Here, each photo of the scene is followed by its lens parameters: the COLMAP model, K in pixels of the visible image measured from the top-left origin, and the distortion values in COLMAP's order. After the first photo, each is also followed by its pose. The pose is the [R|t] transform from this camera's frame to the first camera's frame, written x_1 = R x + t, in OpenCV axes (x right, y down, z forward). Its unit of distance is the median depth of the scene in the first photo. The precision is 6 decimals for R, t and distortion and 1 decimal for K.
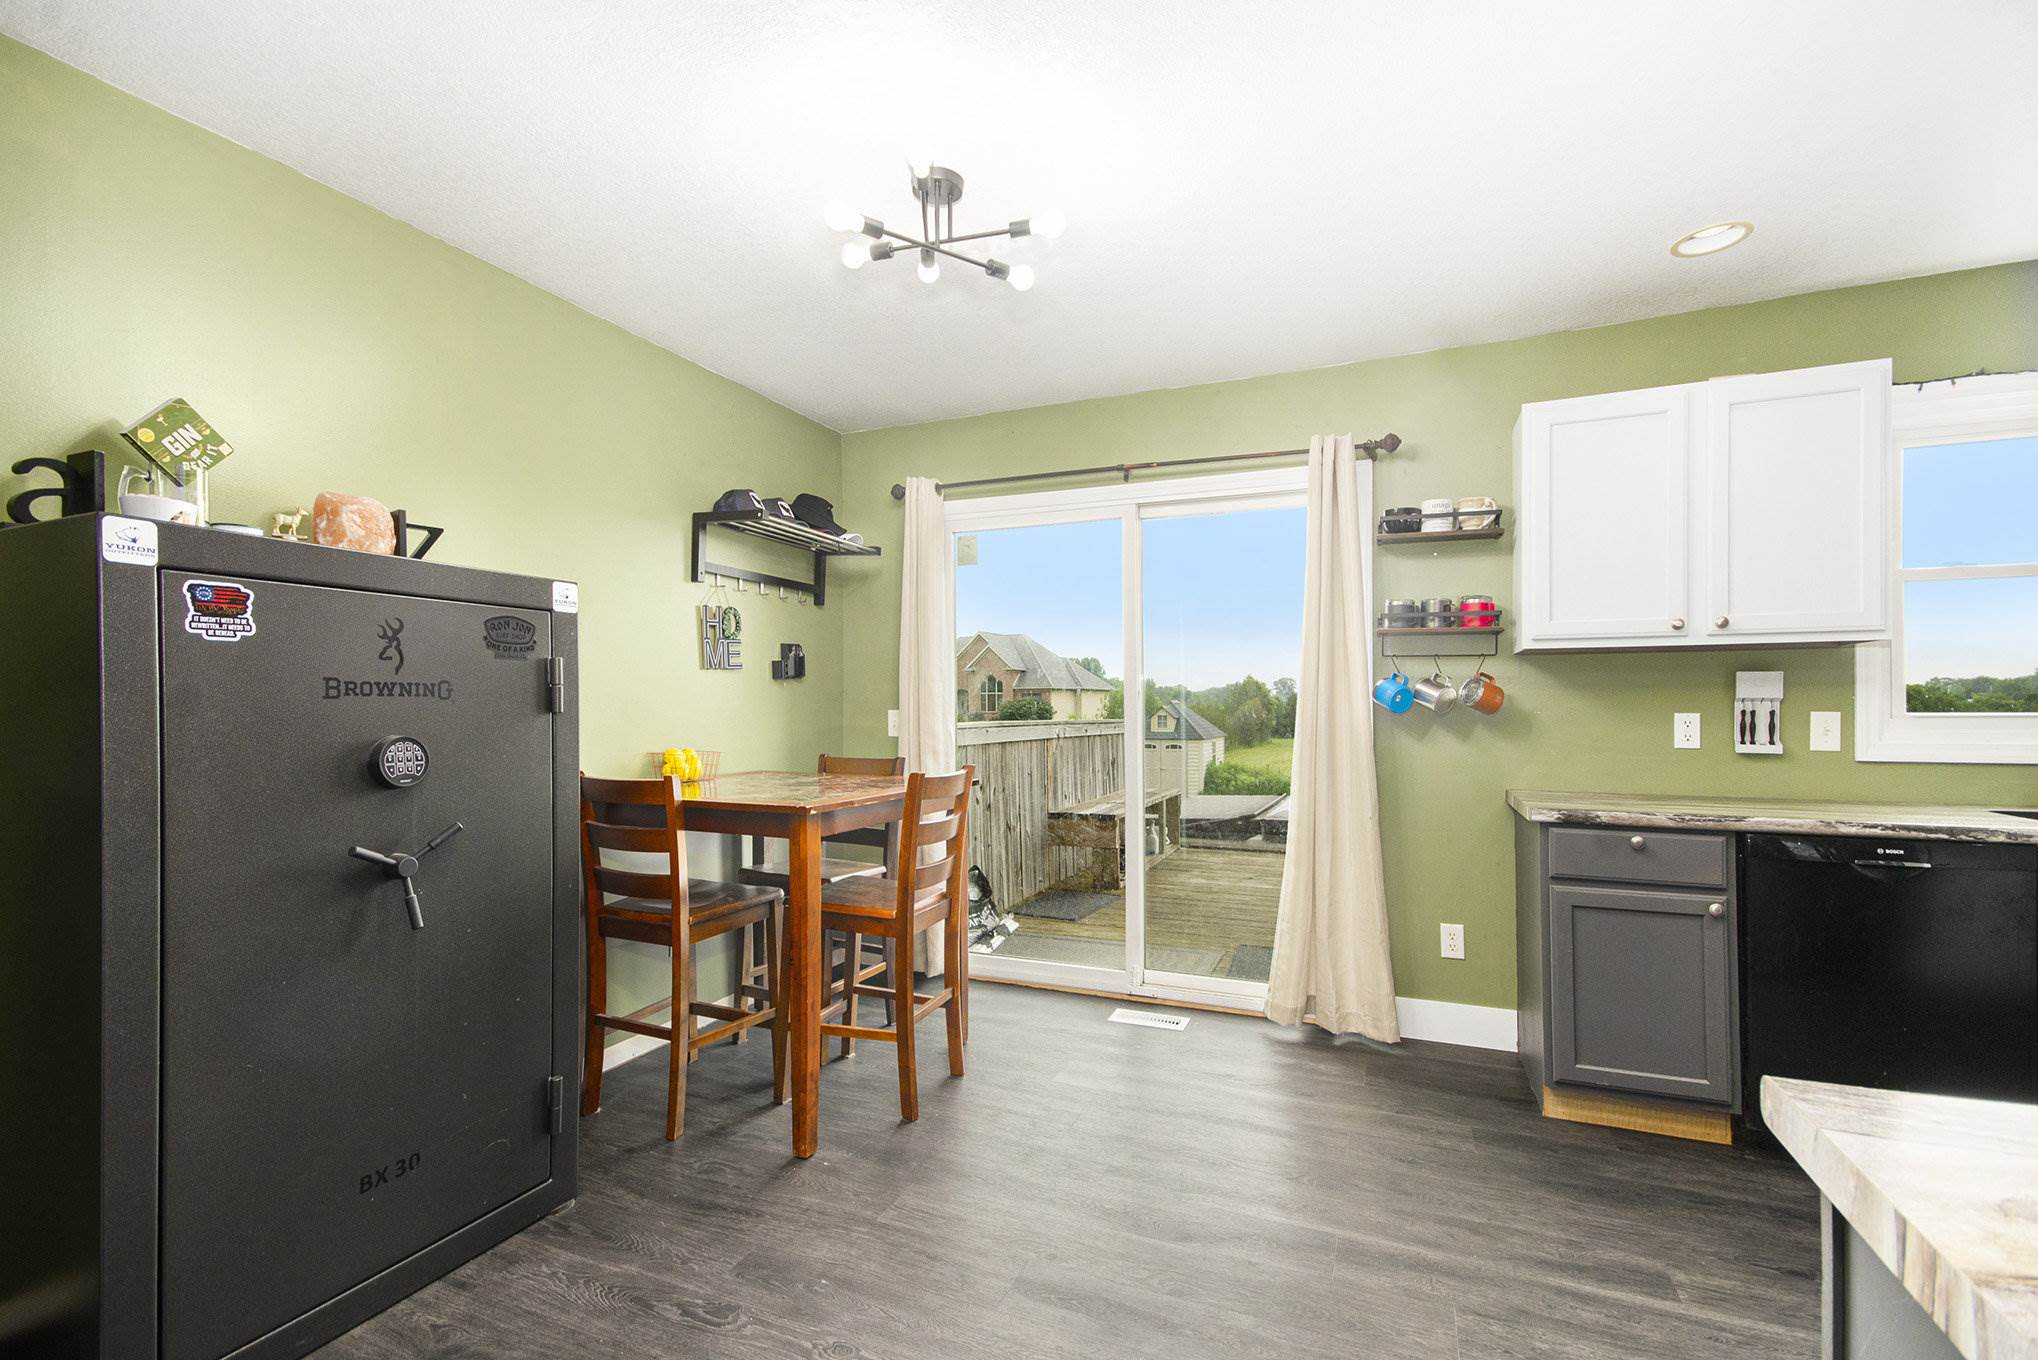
lens RADIAL K [[927.1, 0, 1024.8], [0, 927.1, 699.8], [0, 0, 1]] dist [0.017540, -0.012808]
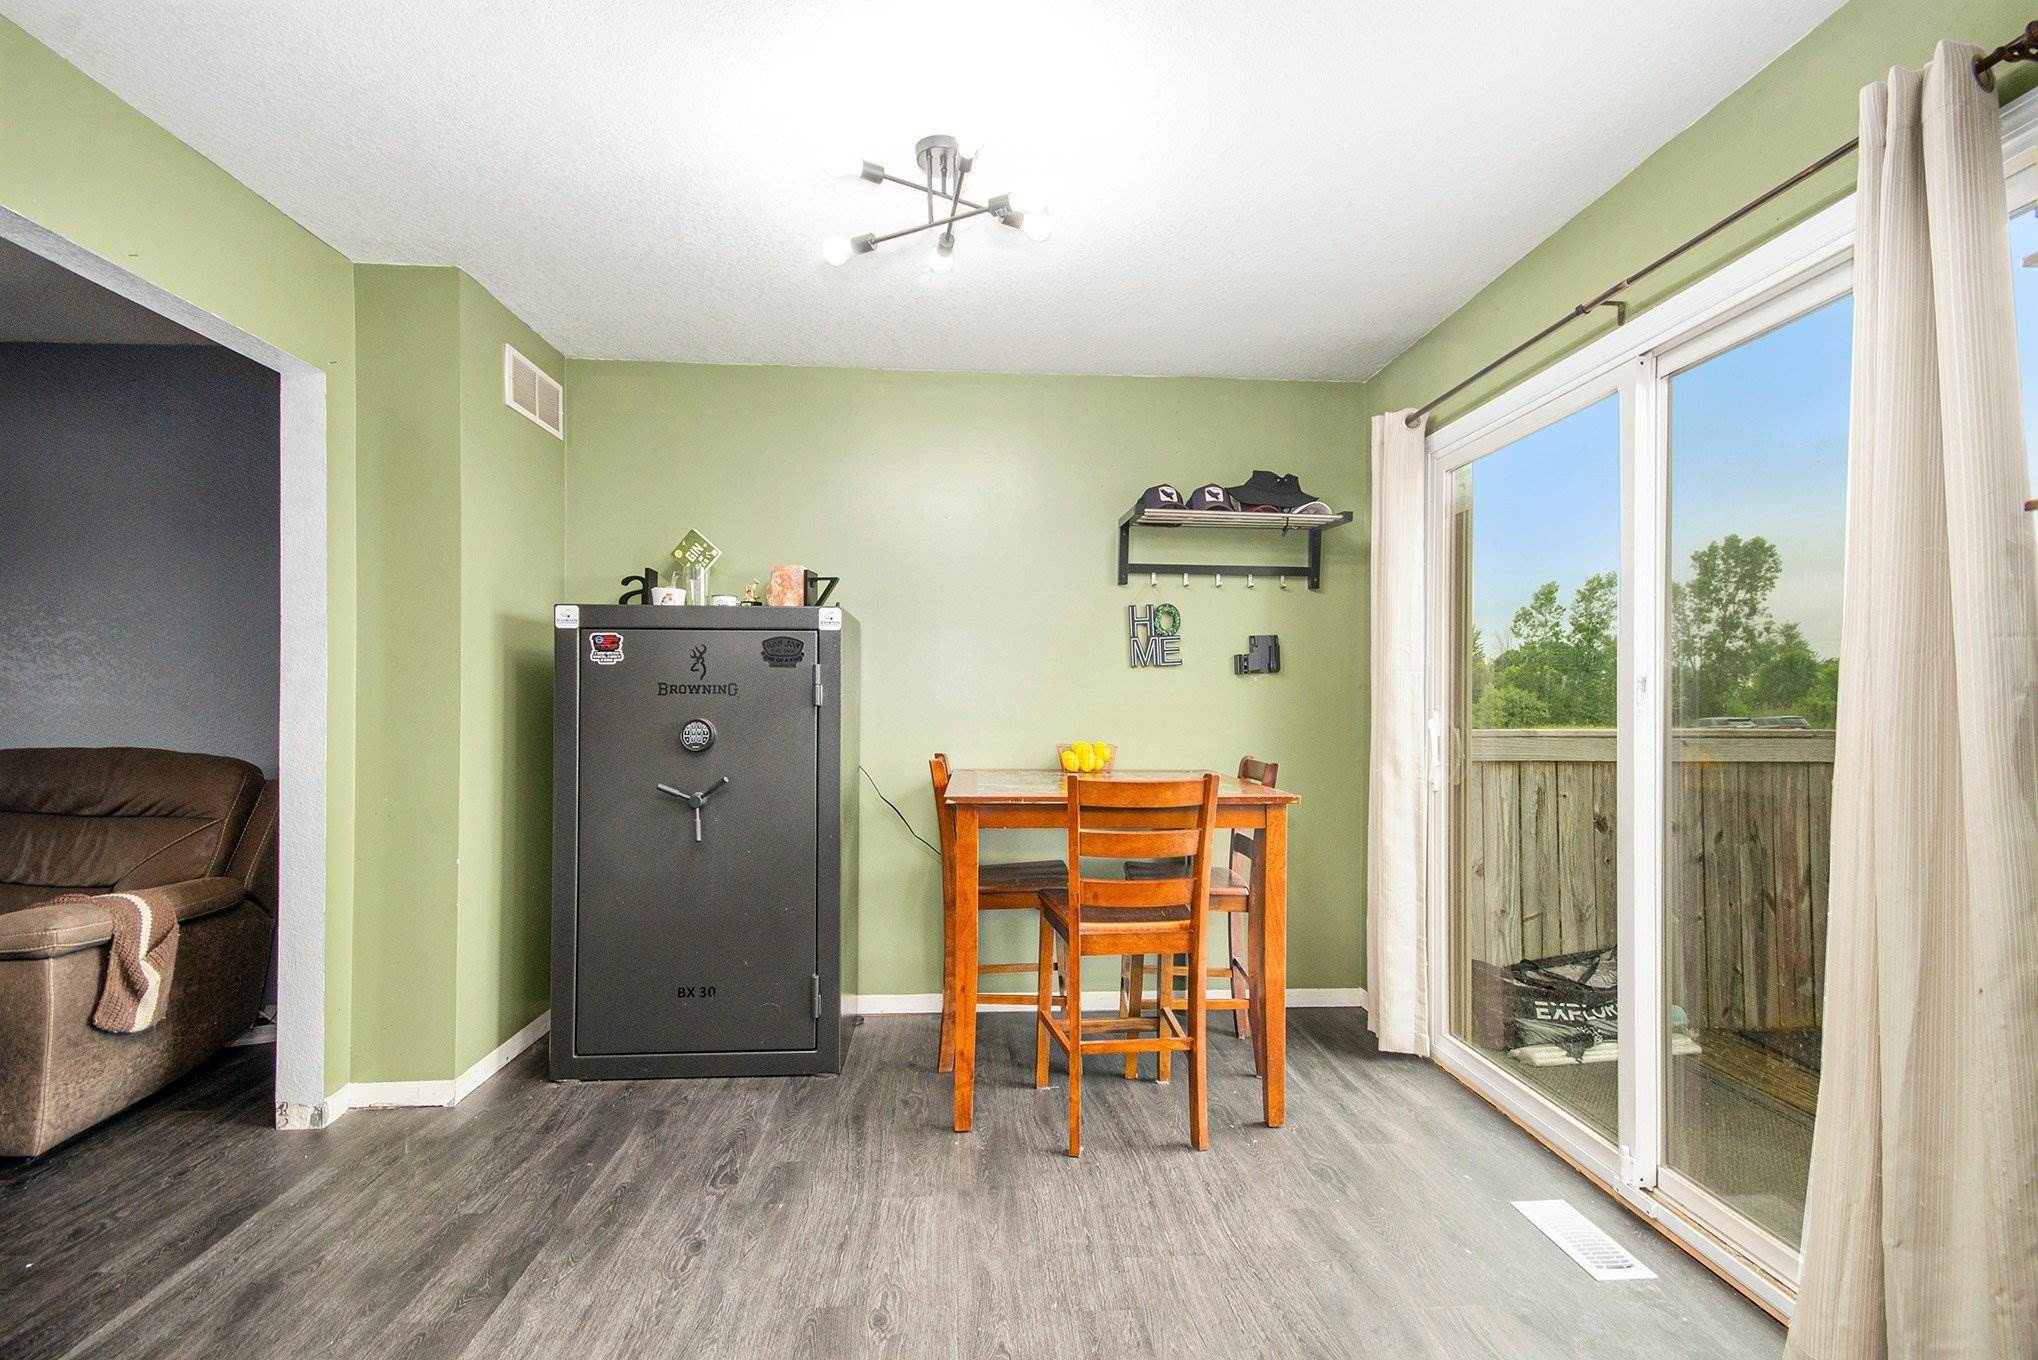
lens RADIAL K [[924.4, 0, 1045.0], [0, 924.4, 687.4], [0, 0, 1]] dist [0.012203, -0.013404]
pose [[0.427540, -0.013047, -0.903902, 0.610094], [0.000777, 0.999901, -0.014065, 0.004920], [0.903996, 0.005311, 0.427508, 0.516823]]
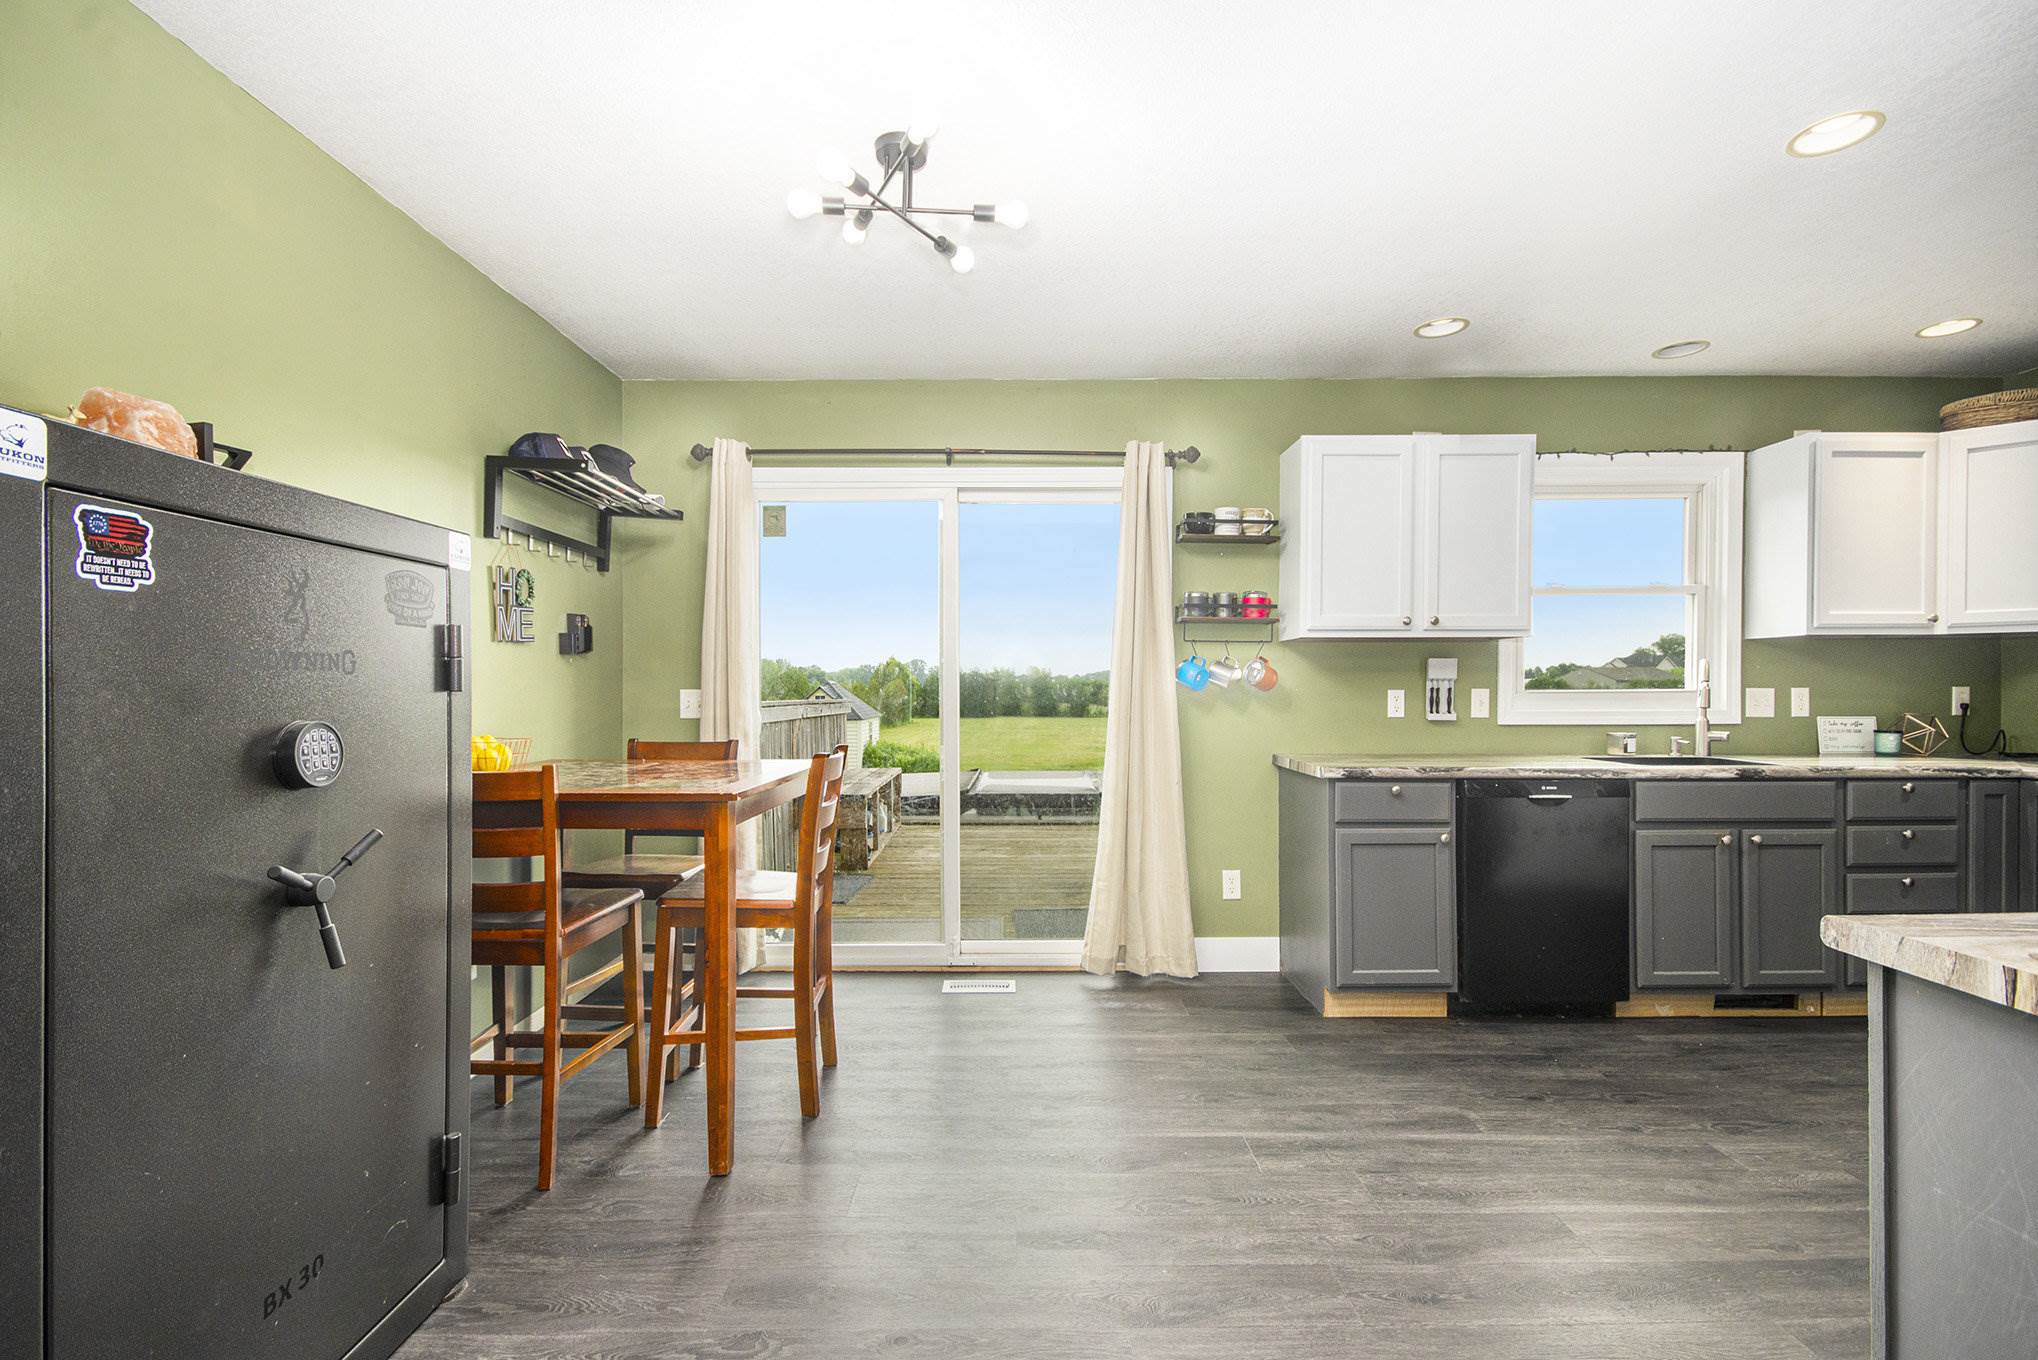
lens RADIAL K [[924.4, 0, 1045.0], [0, 924.4, 687.4], [0, 0, 1]] dist [0.012203, -0.013404]
pose [[0.914624, -0.001636, 0.404303, -0.256078], [-0.001299, 0.999975, 0.006985, 0.002689], [-0.404304, -0.006914, 0.914599, 0.031083]]
